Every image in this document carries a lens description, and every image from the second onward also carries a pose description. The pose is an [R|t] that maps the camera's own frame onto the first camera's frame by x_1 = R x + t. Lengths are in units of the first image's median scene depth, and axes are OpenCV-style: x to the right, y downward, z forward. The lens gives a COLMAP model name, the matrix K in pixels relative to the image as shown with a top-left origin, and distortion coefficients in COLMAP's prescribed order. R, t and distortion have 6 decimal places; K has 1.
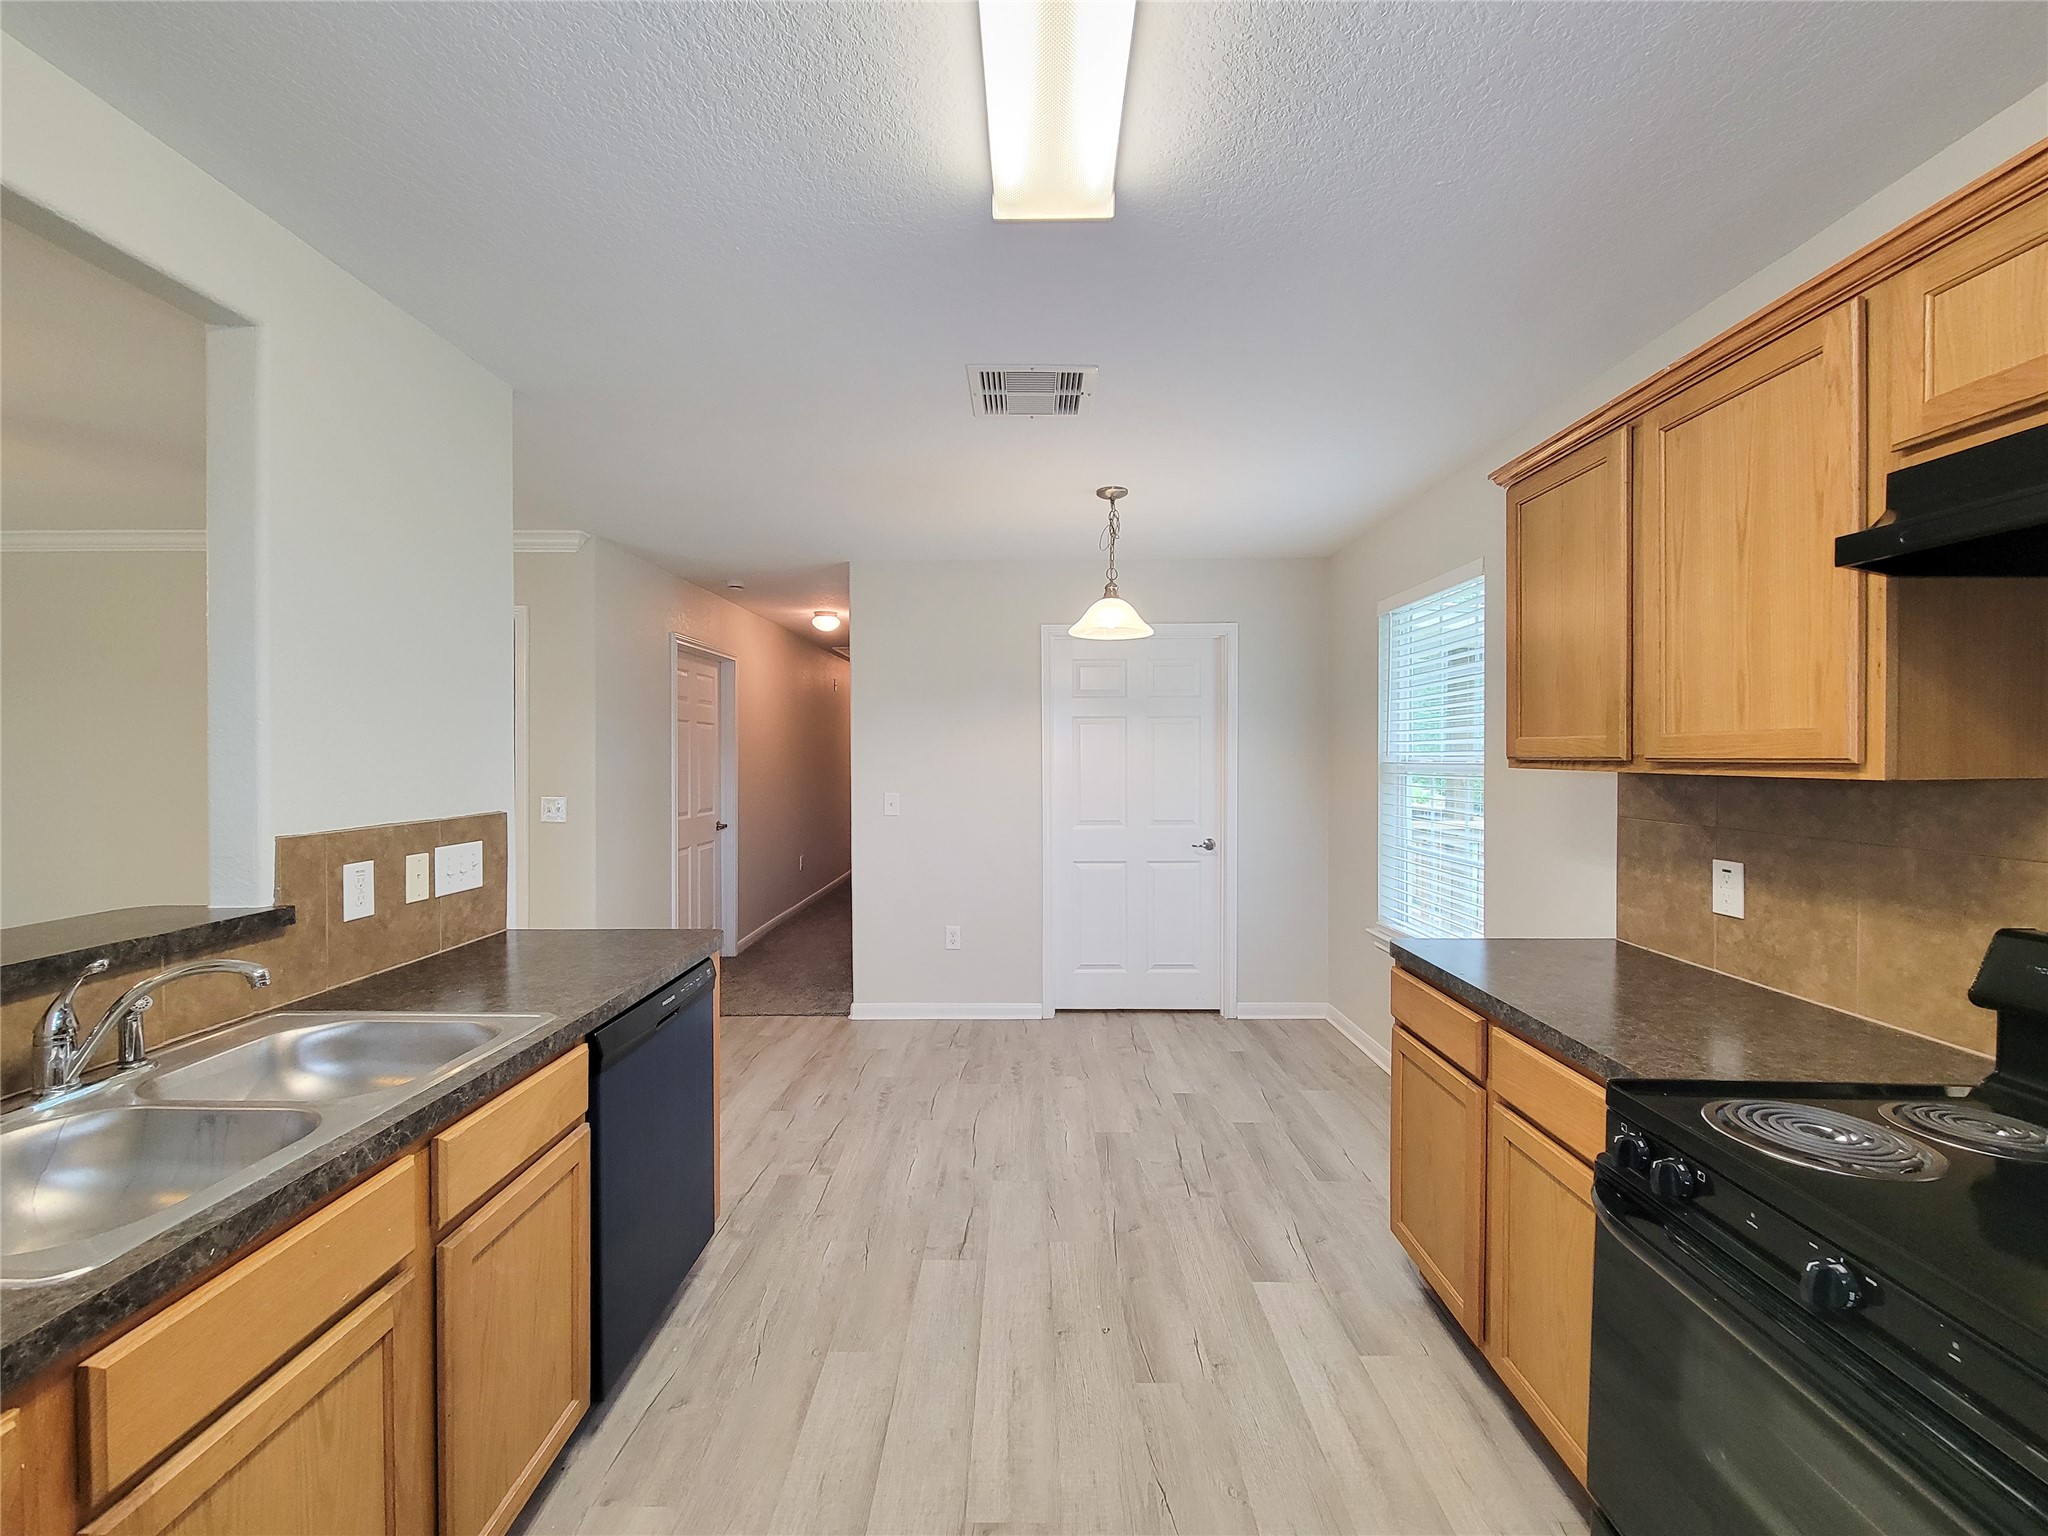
lens RADIAL K [[849.2, 0, 1025.2], [0, 849.2, 761.4], [0, 0, 1]] dist [0.000381, -0.002419]
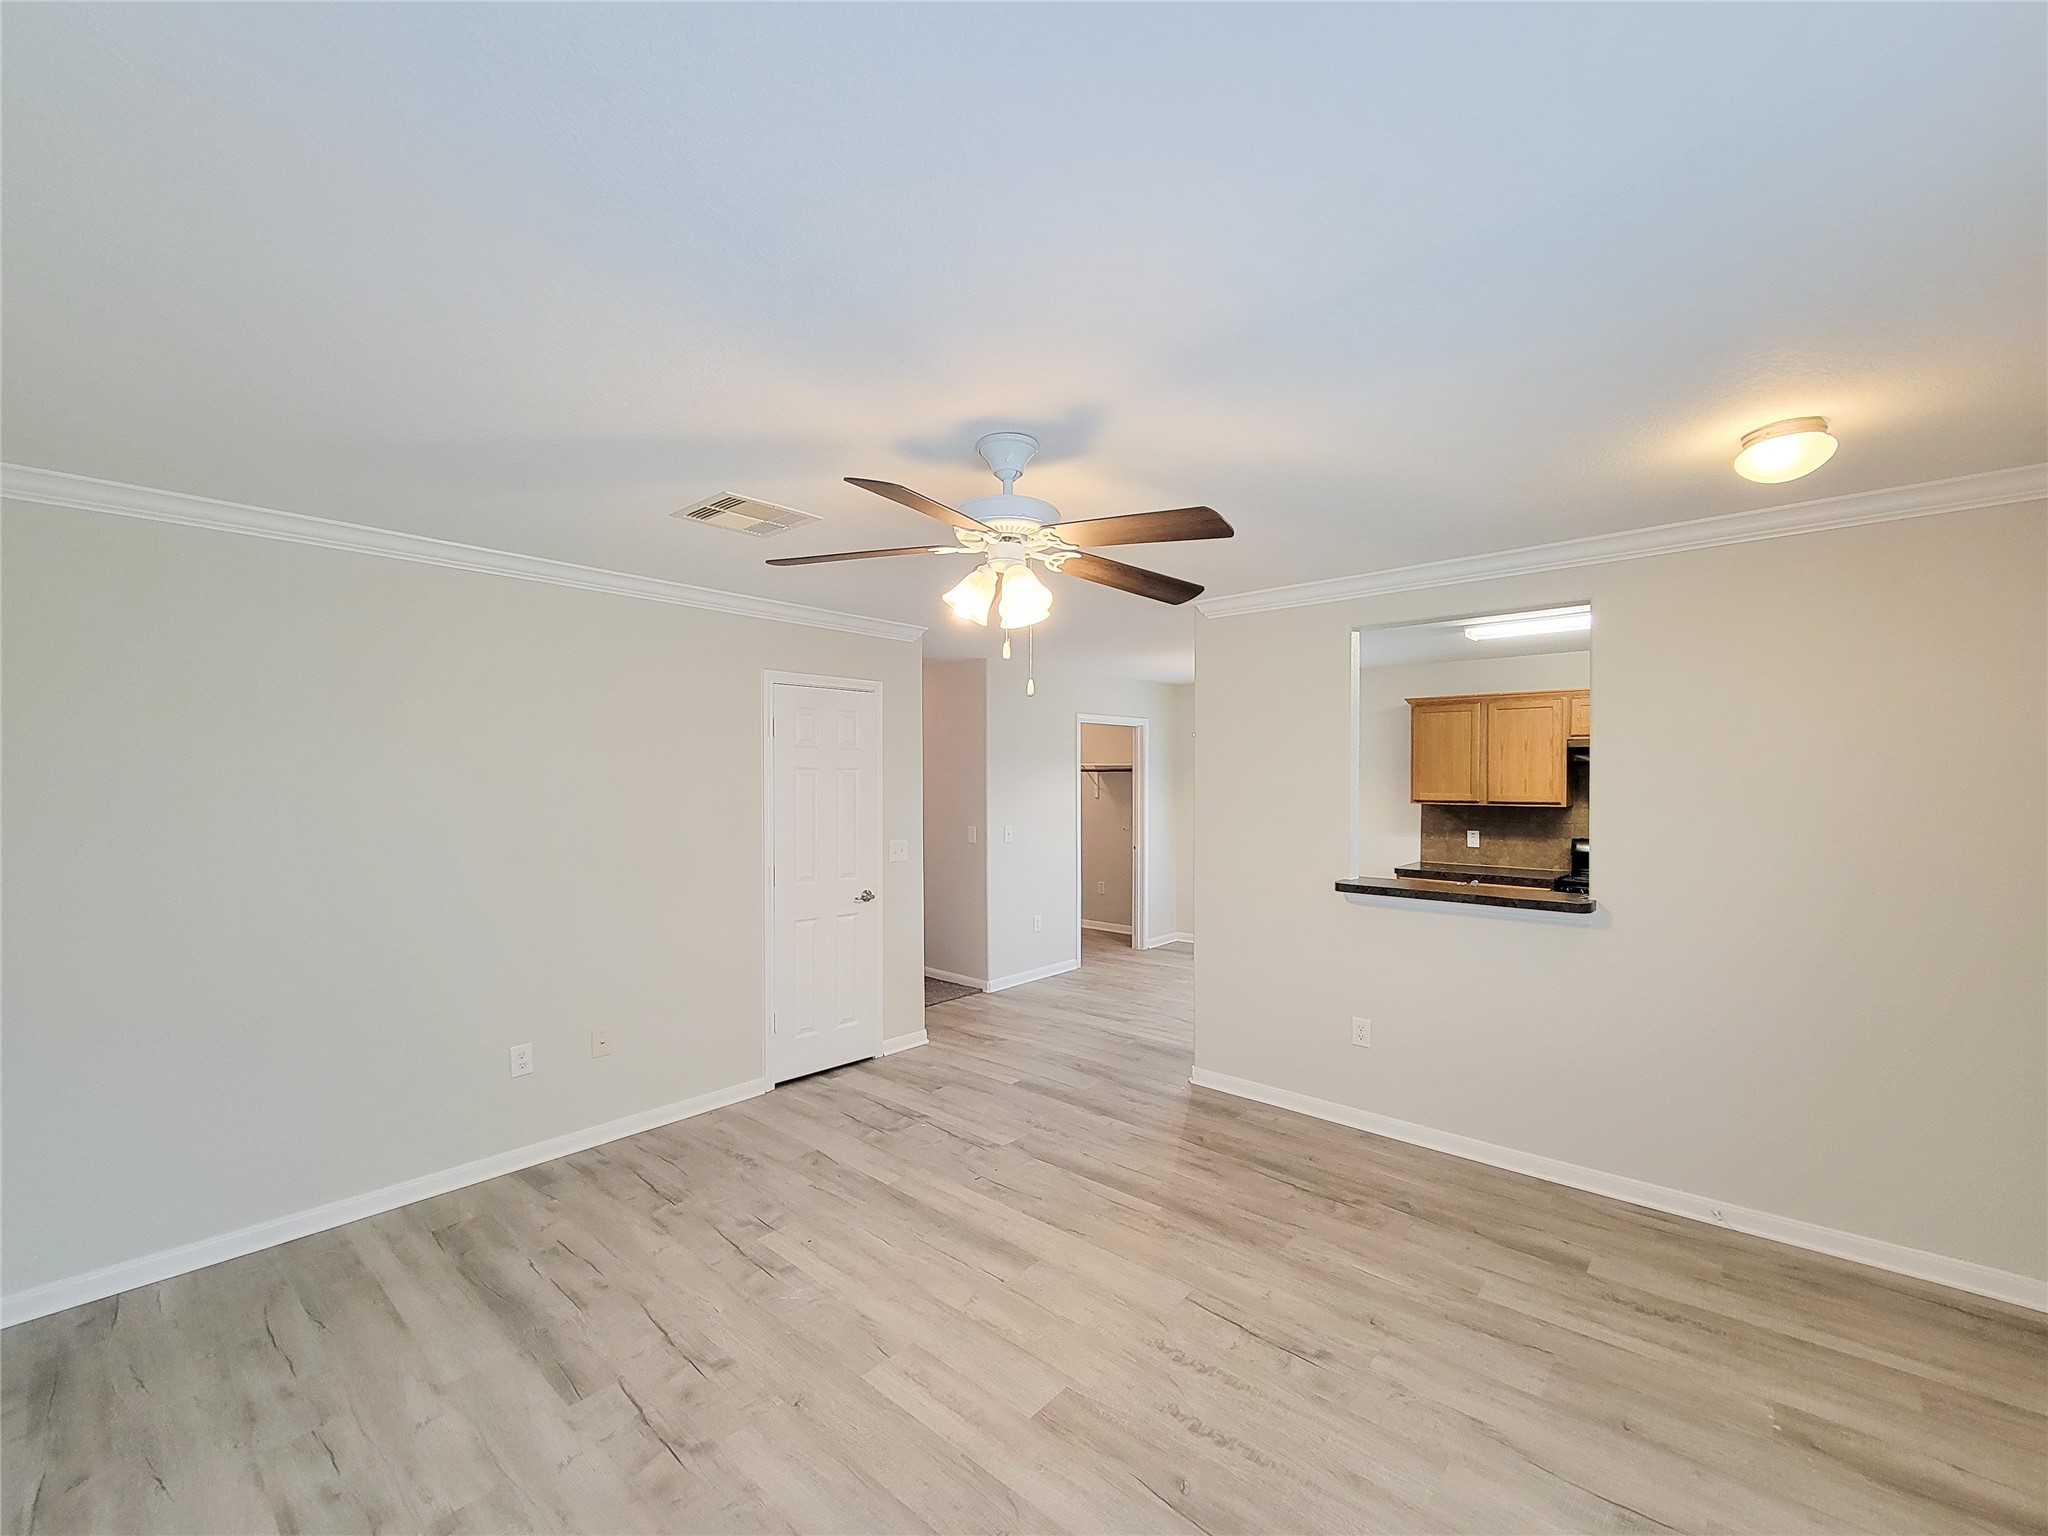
lens RADIAL K [[849.2, 0, 1038.5], [0, 849.2, 805.6], [0, 0, 1]] dist [0.000381, -0.002419]
pose [[0.659047, -0.024825, 0.751692, -2.831456], [0.007881, 0.999628, 0.026104, -0.082201], [-0.752061, -0.011280, 0.658997, 0.098632]]
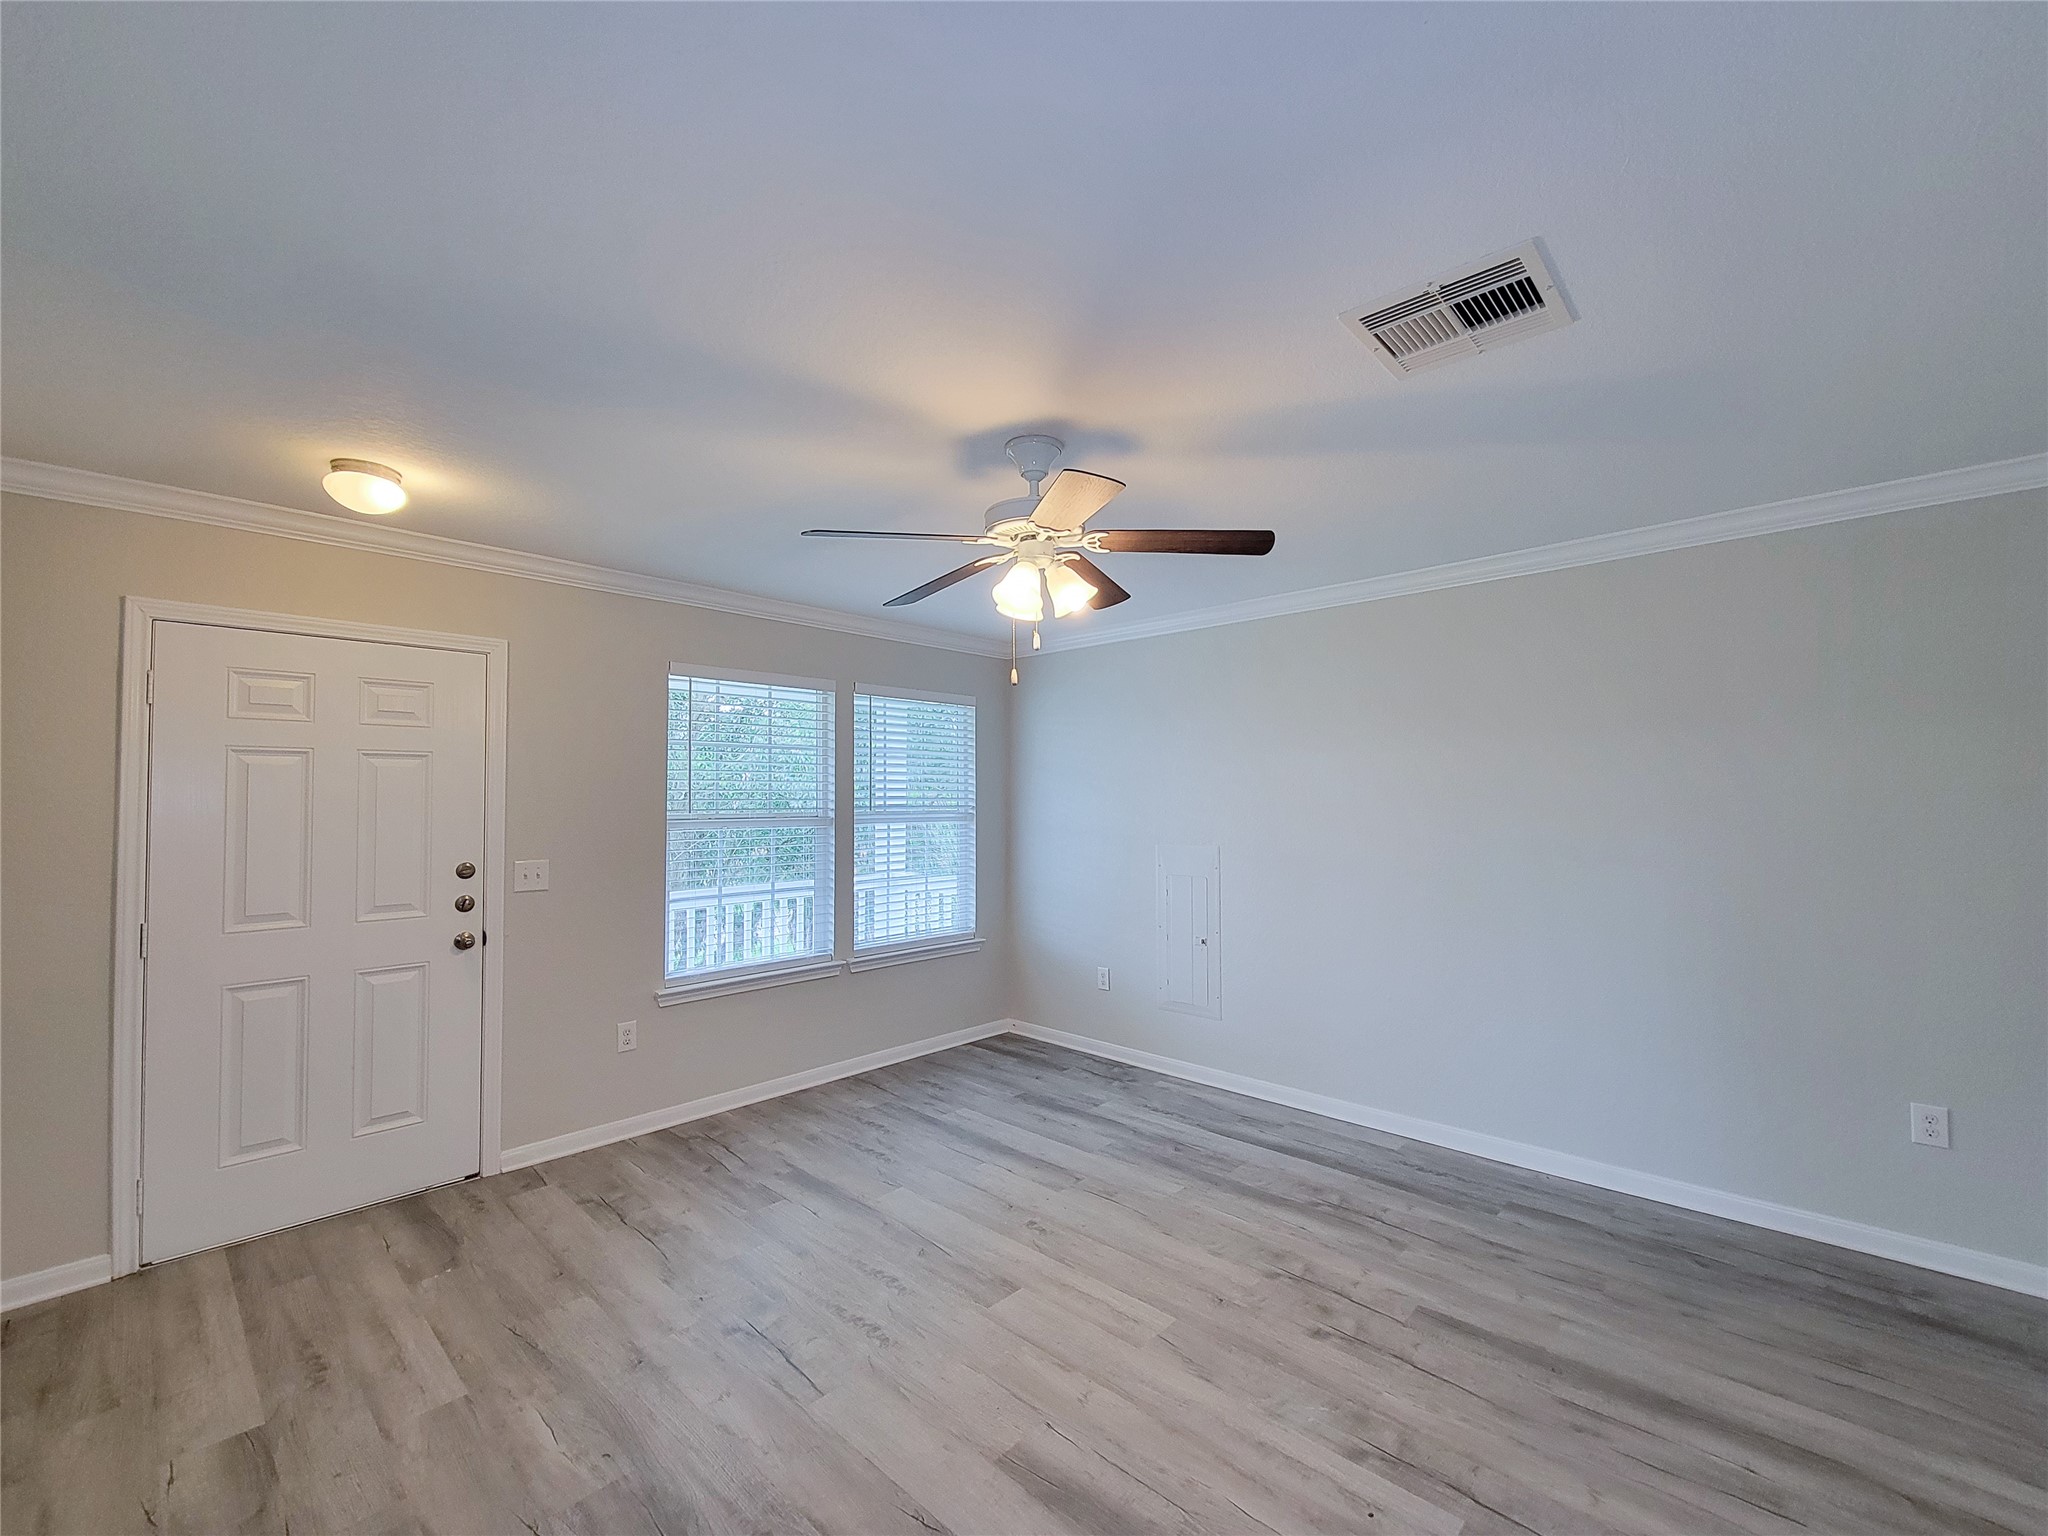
lens RADIAL K [[849.2, 0, 1032.4], [0, 849.2, 789.0], [0, 0, 1]] dist [0.000381, -0.002419]
pose [[-0.687791, -0.010603, -0.725831, -1.057932], [-0.001881, 0.999916, -0.012824, -0.035132], [0.725906, -0.007455, -0.687754, 1.766110]]
